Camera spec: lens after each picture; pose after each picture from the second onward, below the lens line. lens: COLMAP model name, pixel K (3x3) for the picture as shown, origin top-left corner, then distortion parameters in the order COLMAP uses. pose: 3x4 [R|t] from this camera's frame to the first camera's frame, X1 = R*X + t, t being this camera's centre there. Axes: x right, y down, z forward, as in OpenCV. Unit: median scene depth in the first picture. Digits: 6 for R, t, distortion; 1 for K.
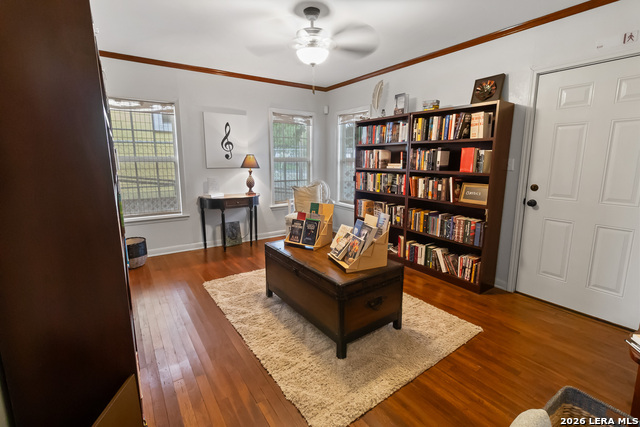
lens RADIAL K [[301.4, 0, 320.8], [0, 301.4, 206.8], [0, 0, 1]] dist [0.000744, 0.000192]
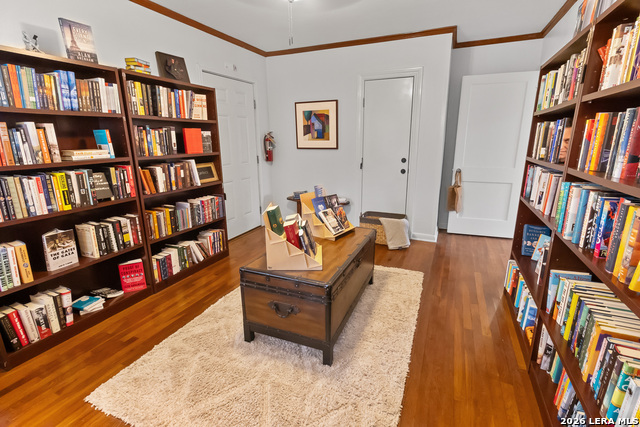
lens RADIAL K [[301.4, 0, 320.8], [0, 301.4, 206.8], [0, 0, 1]] dist [0.000744, 0.000192]
pose [[-0.537783, -0.183811, 0.822802, -0.527079], [0.145637, 0.941018, 0.305408, -0.172180], [-0.830409, 0.284073, -0.479294, 1.060039]]
